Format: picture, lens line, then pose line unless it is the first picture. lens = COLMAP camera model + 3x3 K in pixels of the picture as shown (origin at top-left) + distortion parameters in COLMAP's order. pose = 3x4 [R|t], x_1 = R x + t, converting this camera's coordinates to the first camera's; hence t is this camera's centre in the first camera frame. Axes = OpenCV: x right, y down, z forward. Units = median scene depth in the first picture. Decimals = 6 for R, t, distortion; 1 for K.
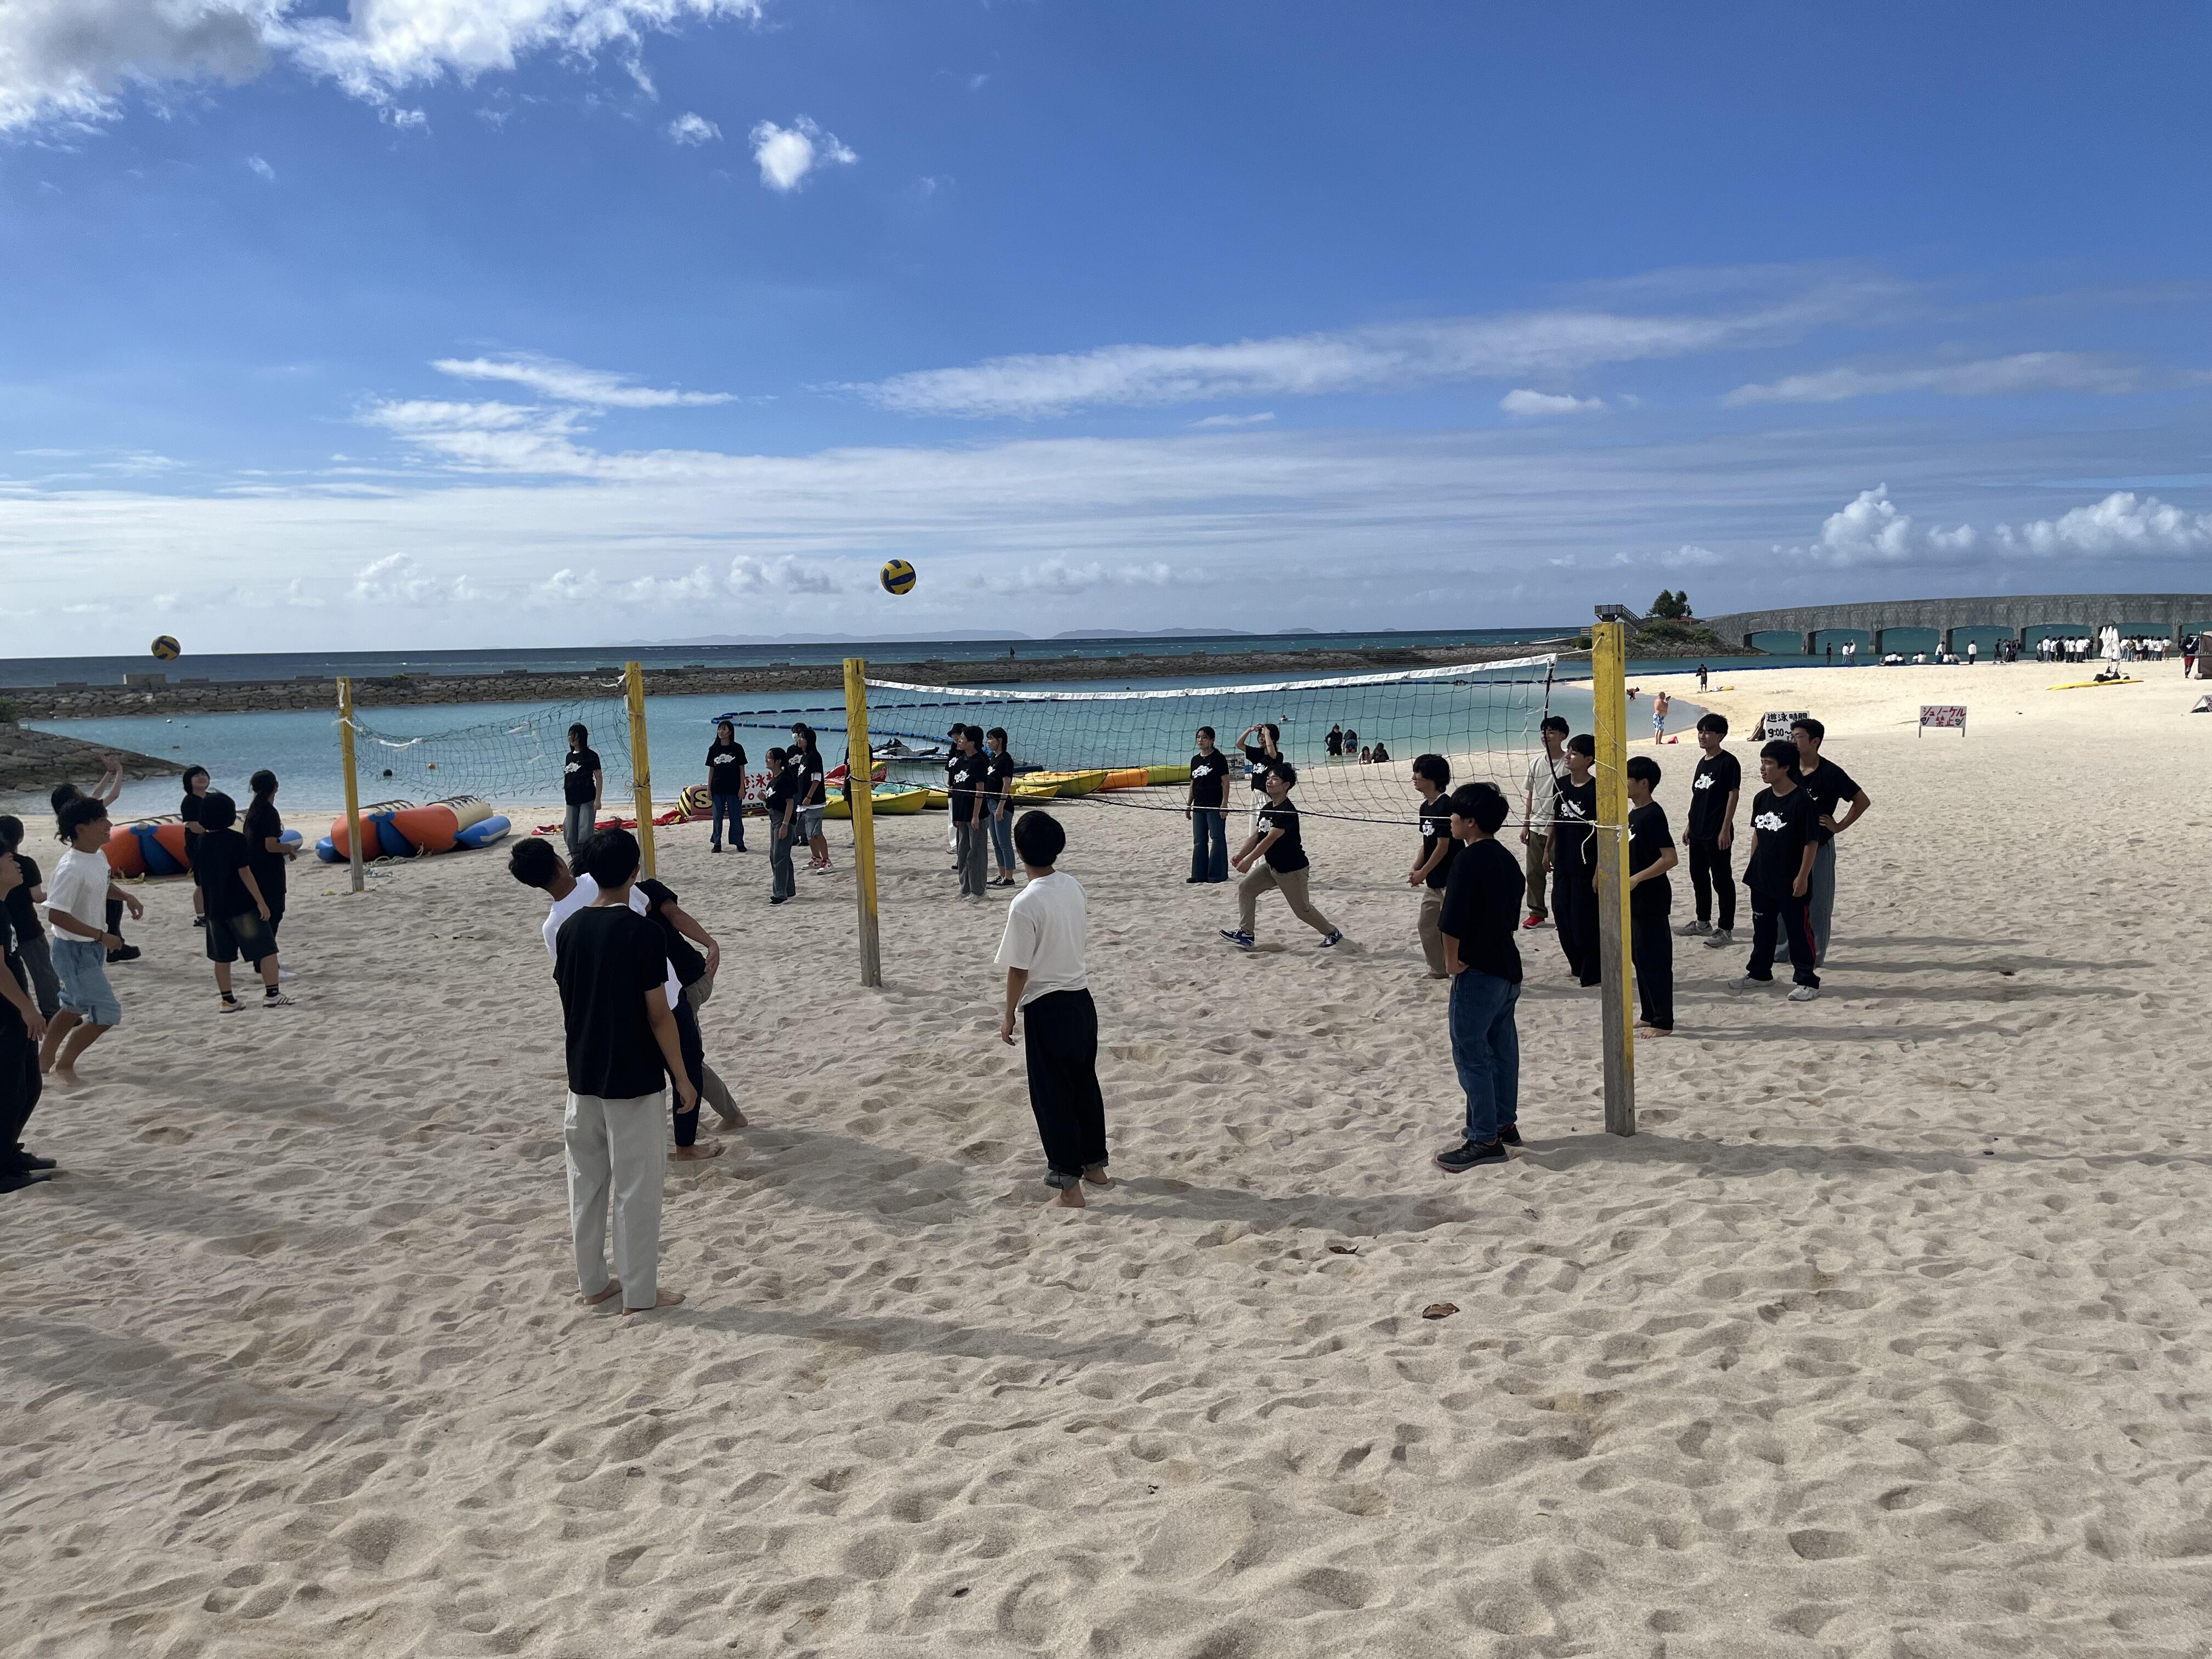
lens RADIAL K [[1392.8, 0, 1103.2], [0, 1392.8, 820.8], [0, 0, 1]] dist [0.050766, -0.047457]
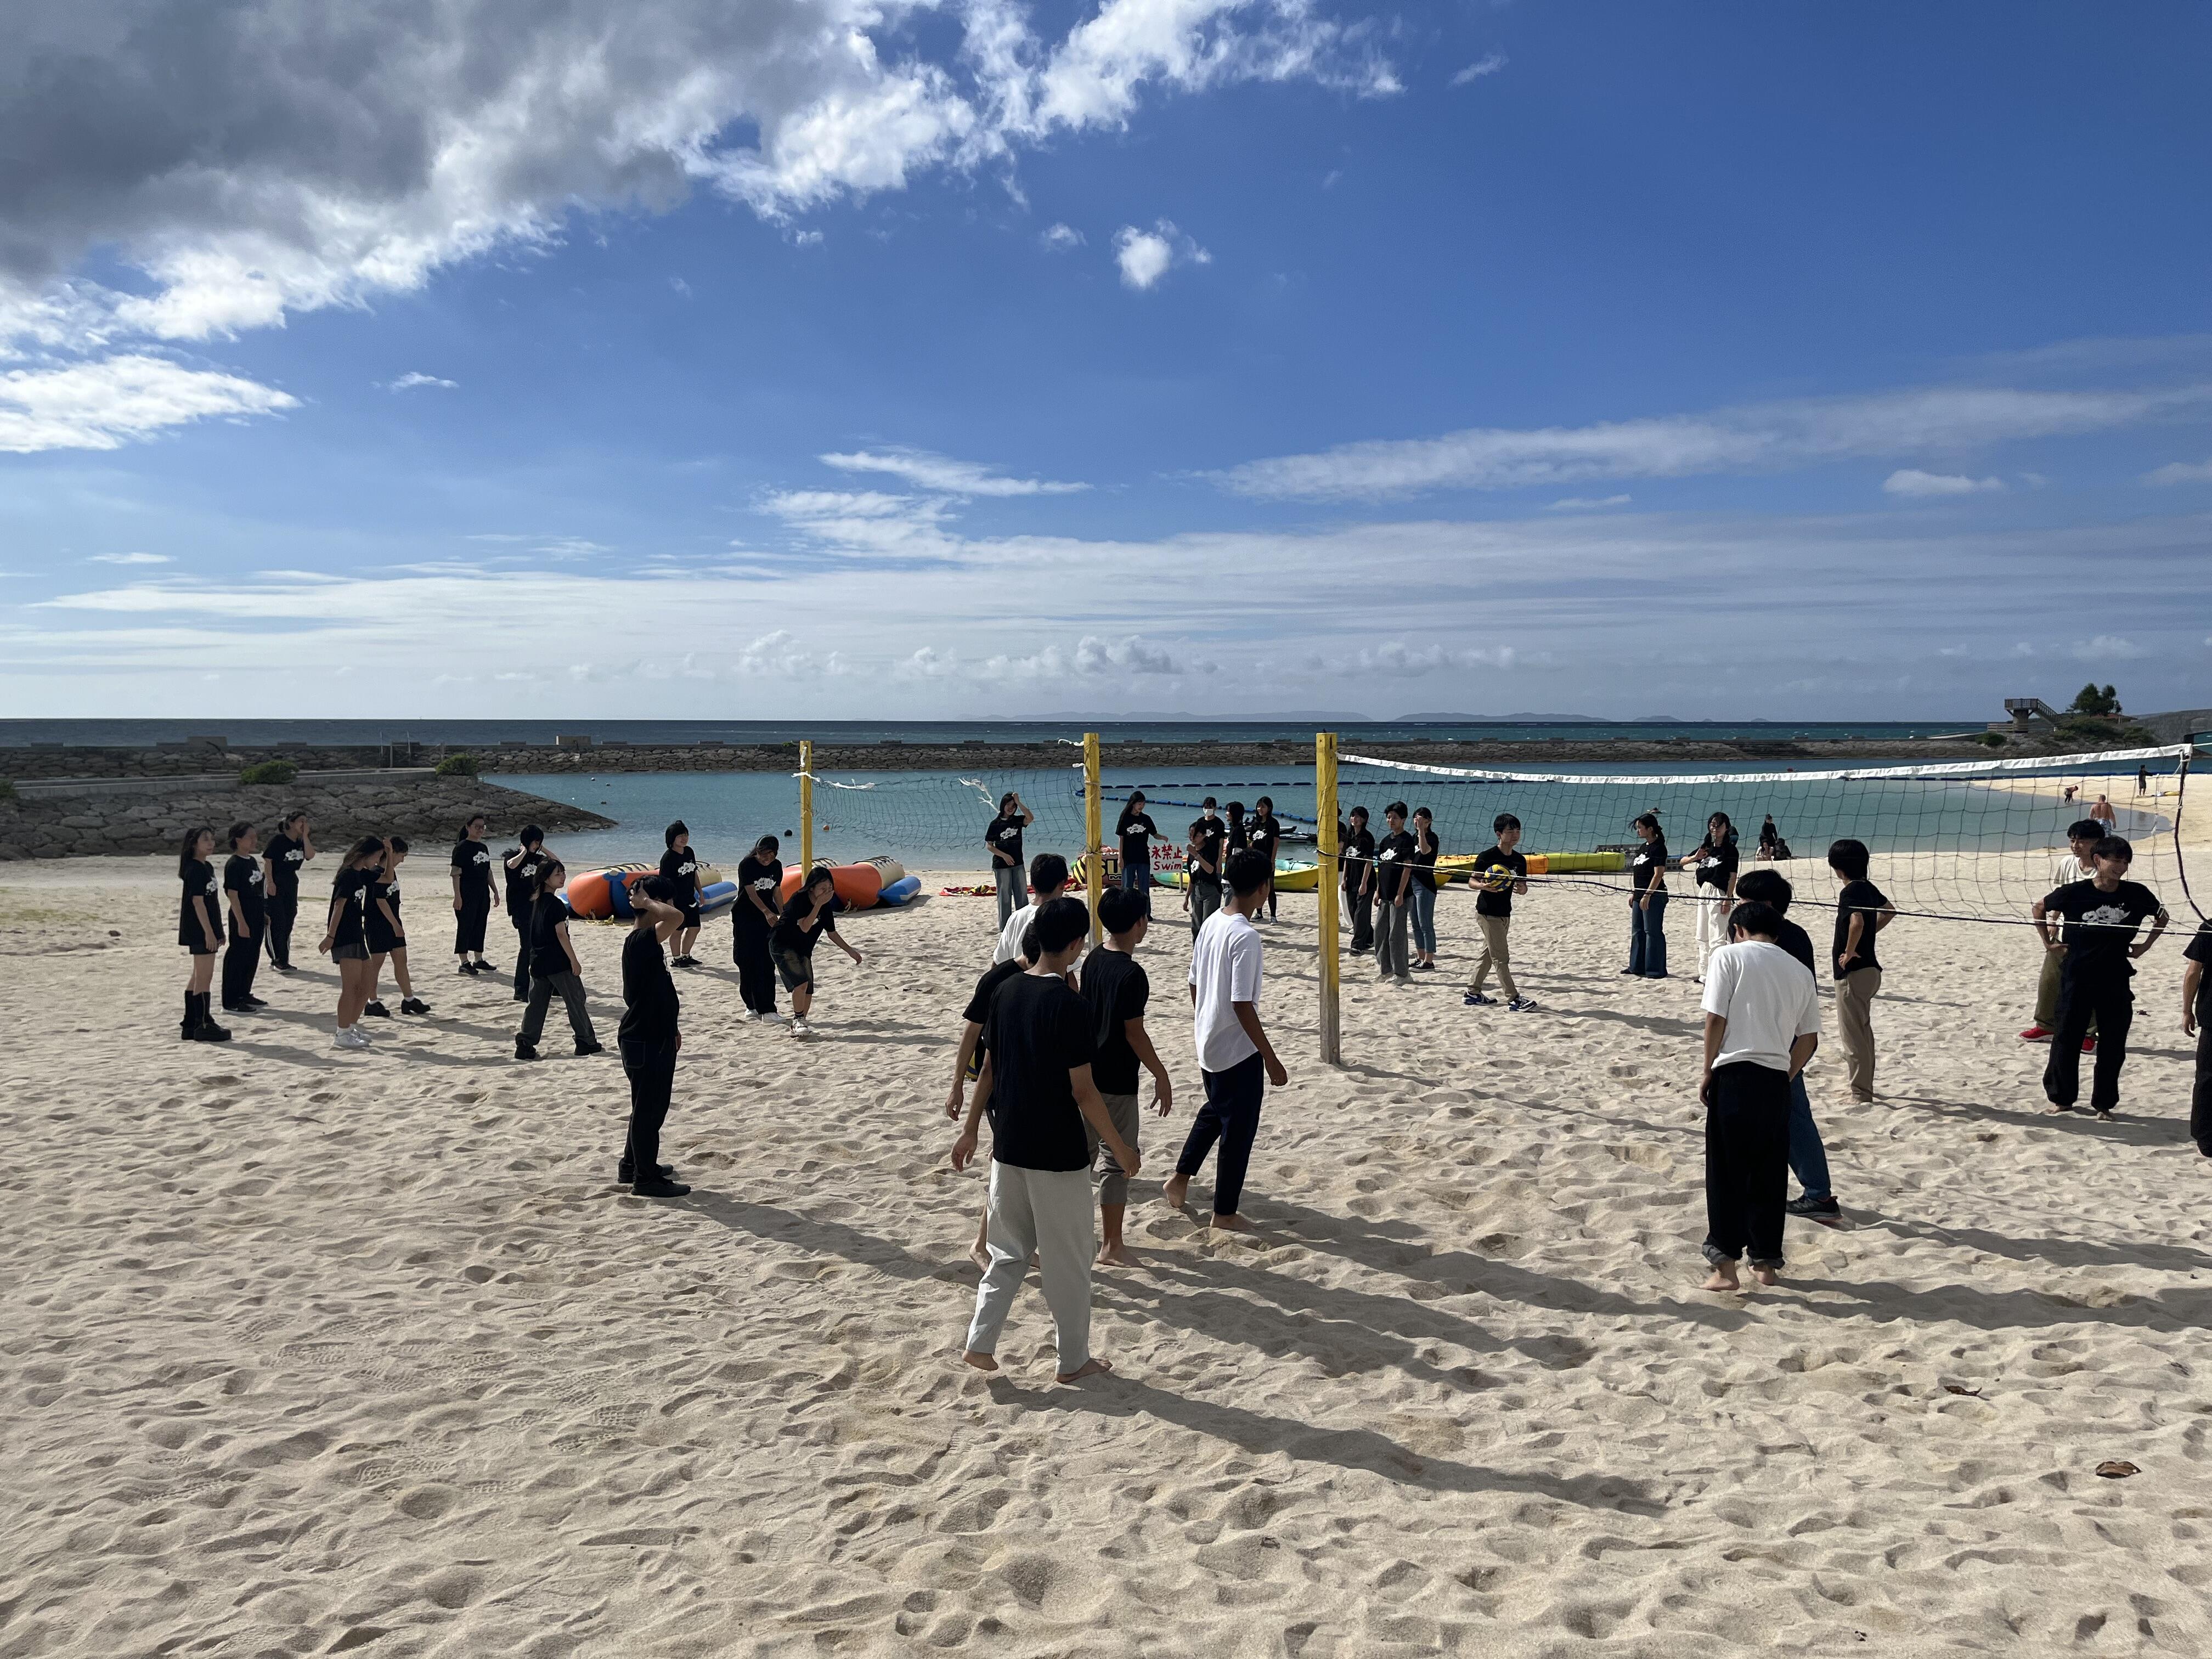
lens RADIAL K [[1392.8, 0, 1103.2], [0, 1392.8, 820.8], [0, 0, 1]] dist [0.050766, -0.047457]
pose [[0.984683, 0.034778, -0.170853, -0.168829], [-0.044826, 0.997463, -0.055308, 0.009500], [0.168496, 0.062119, 0.983743, -0.013348]]
